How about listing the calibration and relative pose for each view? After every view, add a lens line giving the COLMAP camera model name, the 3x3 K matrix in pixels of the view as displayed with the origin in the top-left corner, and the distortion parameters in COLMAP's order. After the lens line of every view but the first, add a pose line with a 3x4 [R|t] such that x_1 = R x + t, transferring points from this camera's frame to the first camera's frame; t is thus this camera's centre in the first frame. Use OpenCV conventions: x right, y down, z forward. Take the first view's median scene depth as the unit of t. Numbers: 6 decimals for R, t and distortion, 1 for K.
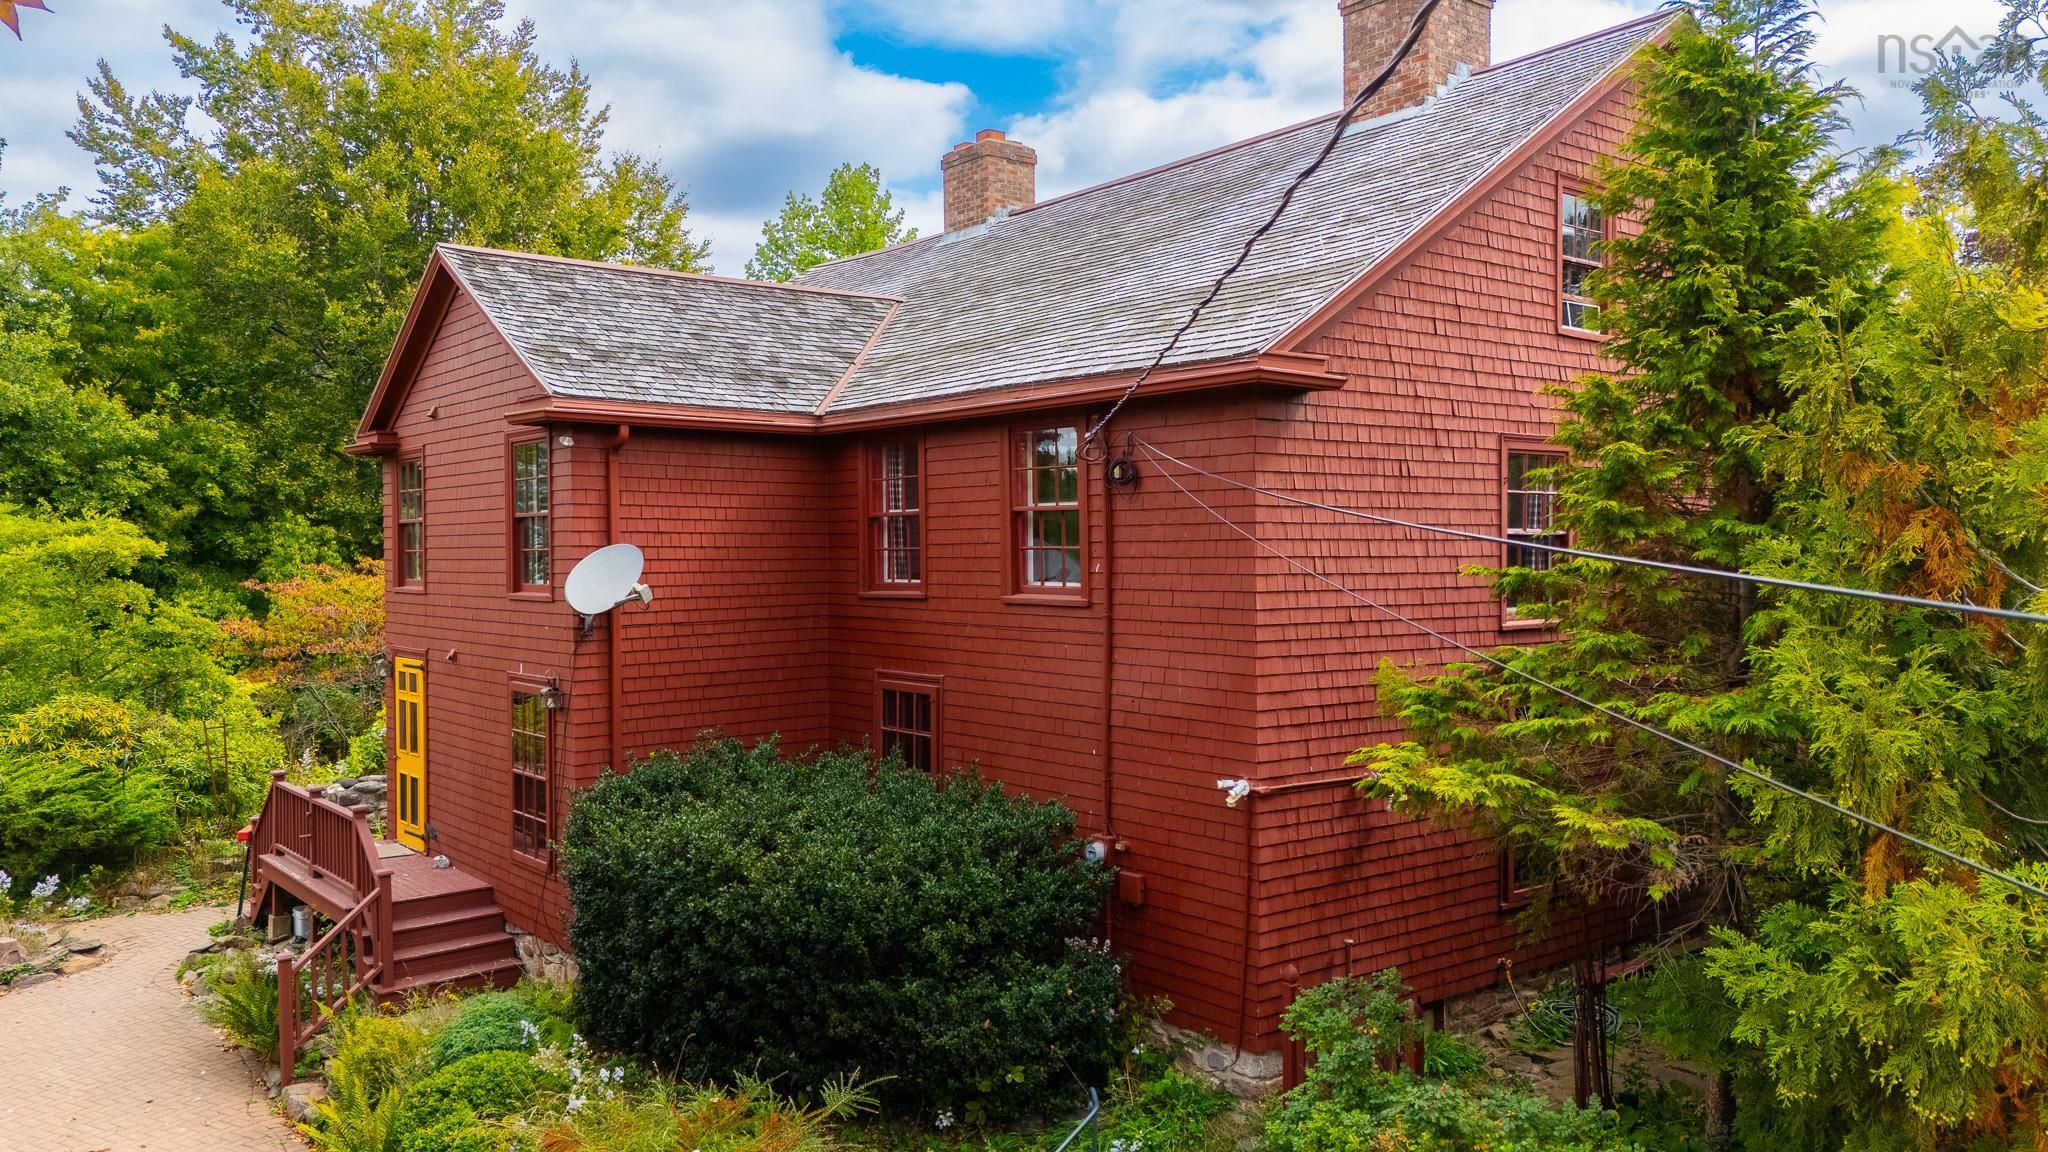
lens RADIAL K [[1503.1, 0, 1024.0], [0, 1503.1, 576.0], [0, 0, 1]] dist [0.080462, -0.087339]
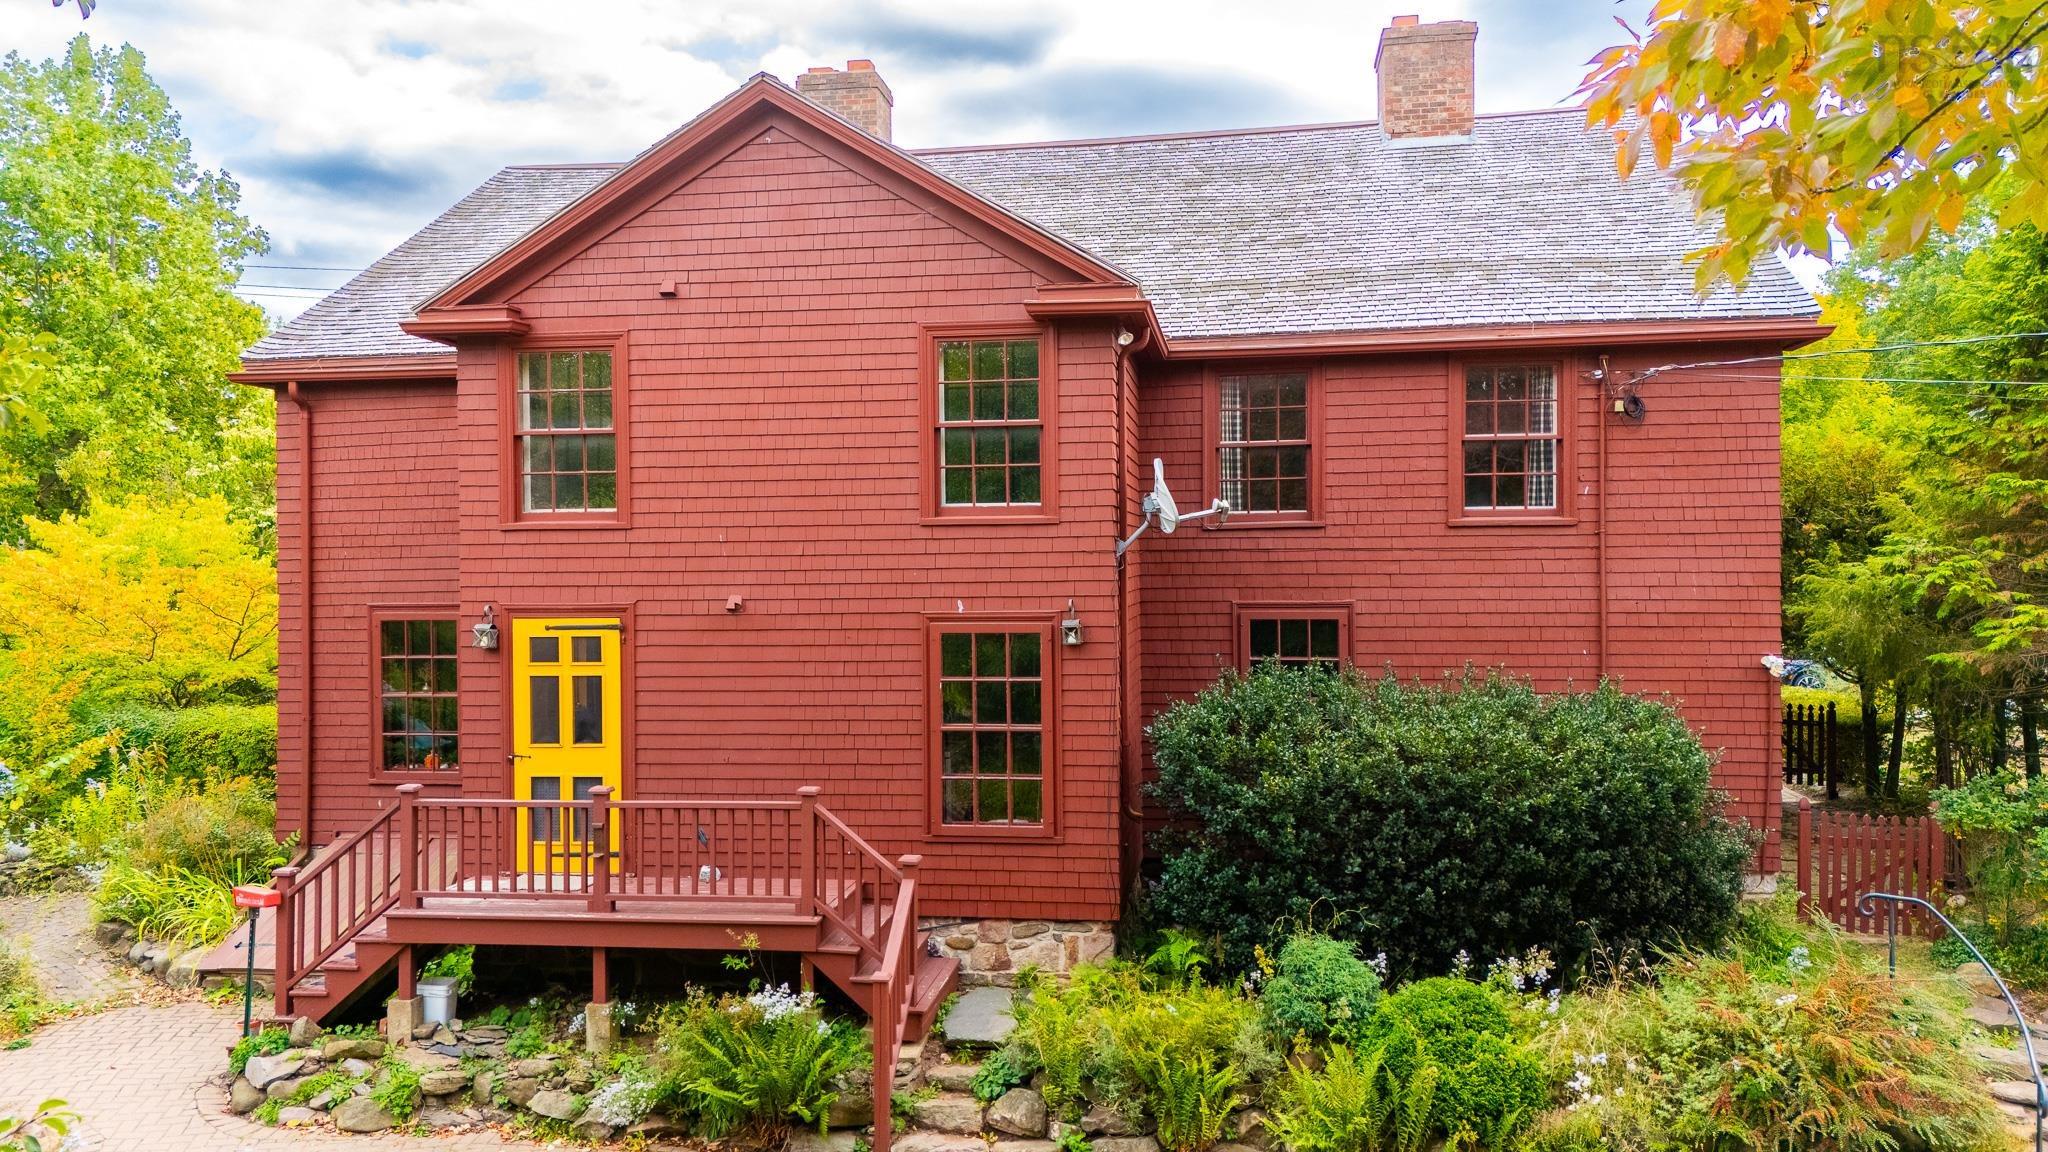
lens RADIAL K [[1503.1, 0, 1024.0], [0, 1503.1, 576.0], [0, 0, 1]] dist [0.080462, -0.087339]
pose [[0.738913, -0.005263, 0.673780, -0.846564], [0.017600, 0.999779, -0.011492, 0.053099], [-0.673571, 0.020350, 0.738842, 0.354402]]
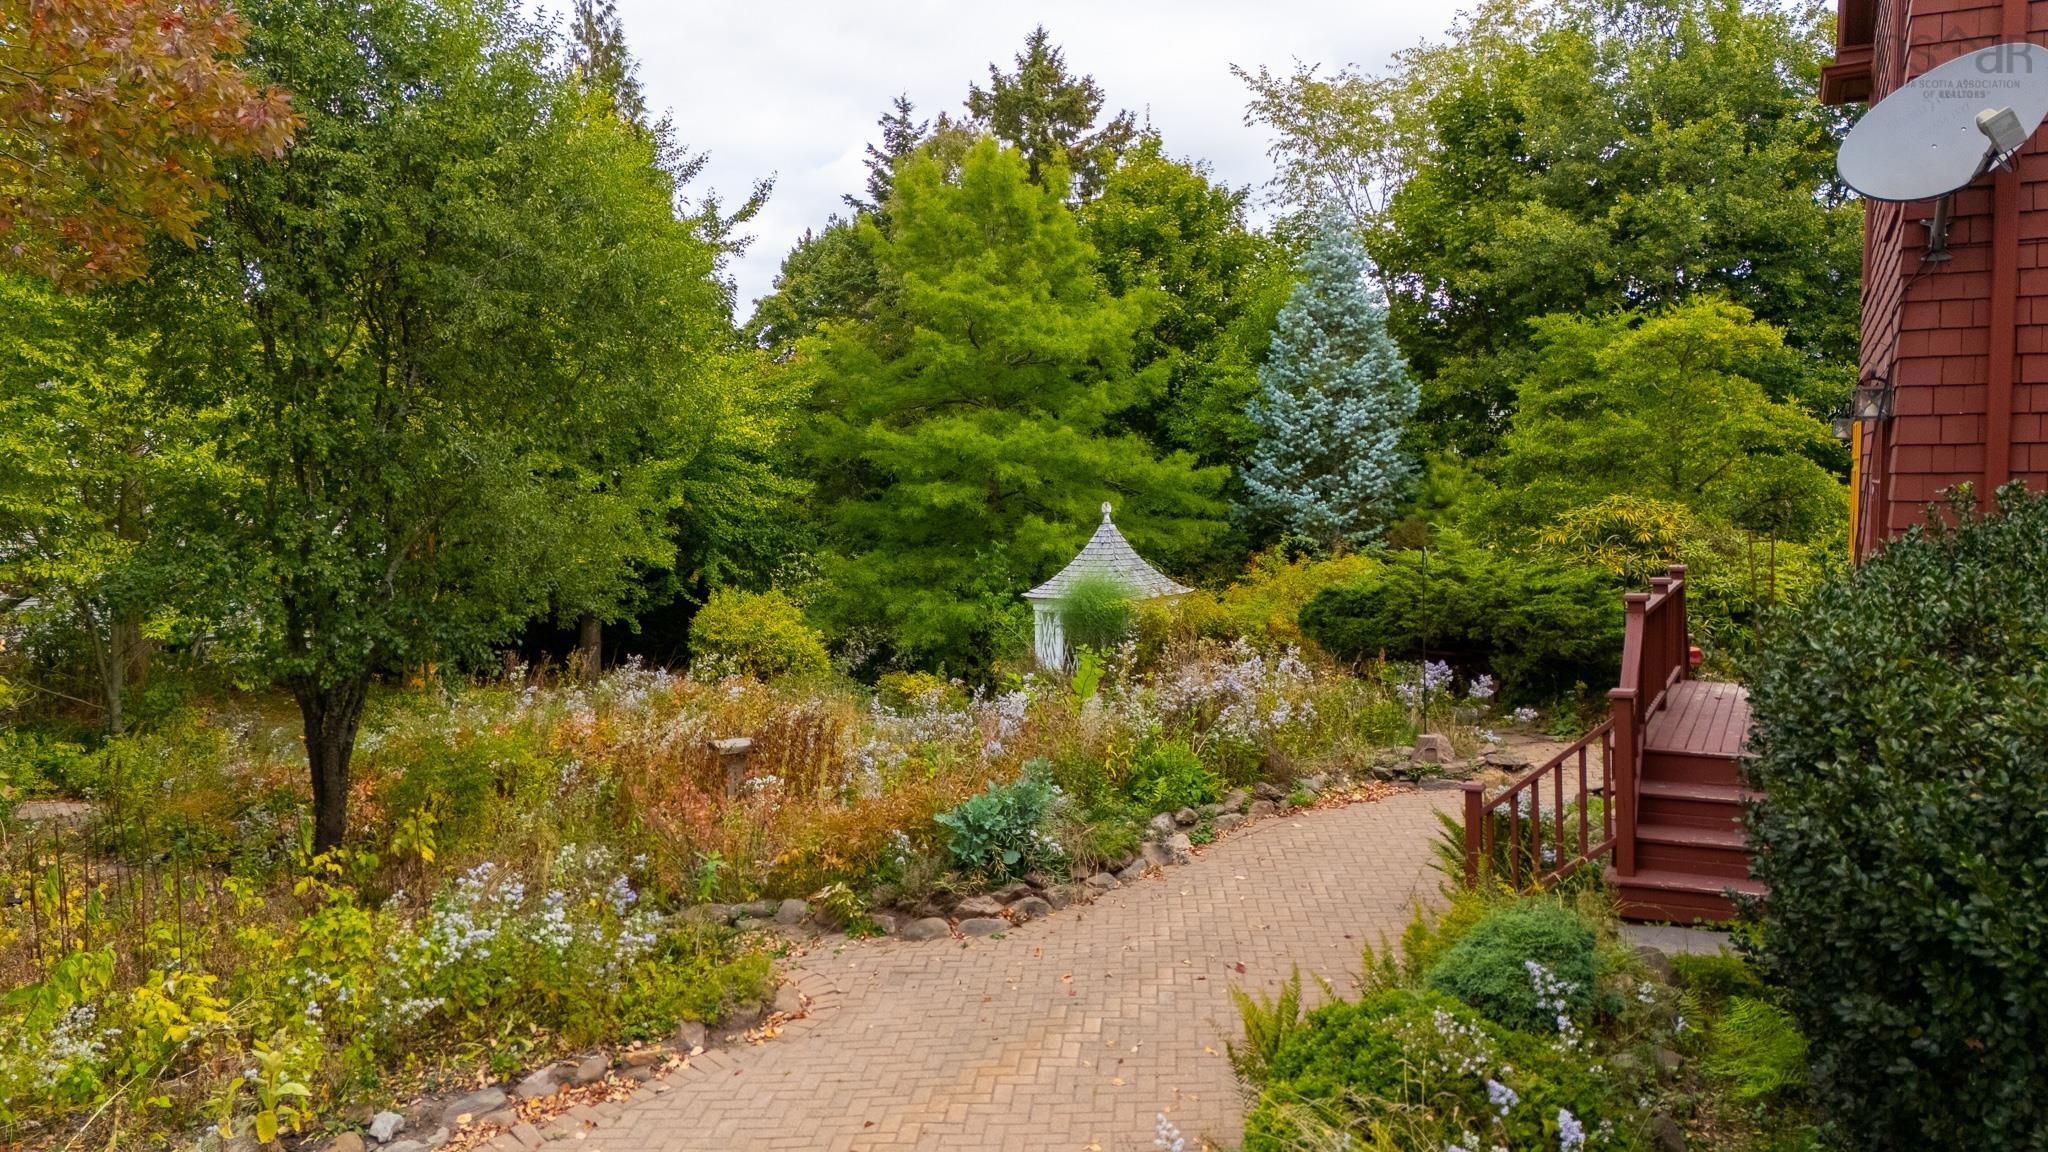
lens RADIAL K [[1518.1, 0, 1024.0], [0, 1518.1, 576.0], [0, 0, 1]] dist [0.072629, -0.057719]
pose [[0.424683, 0.075286, -0.902206, 0.036002], [-0.018194, 0.997045, 0.074636, 0.092835], [0.905159, -0.015282, 0.424798, 0.458103]]
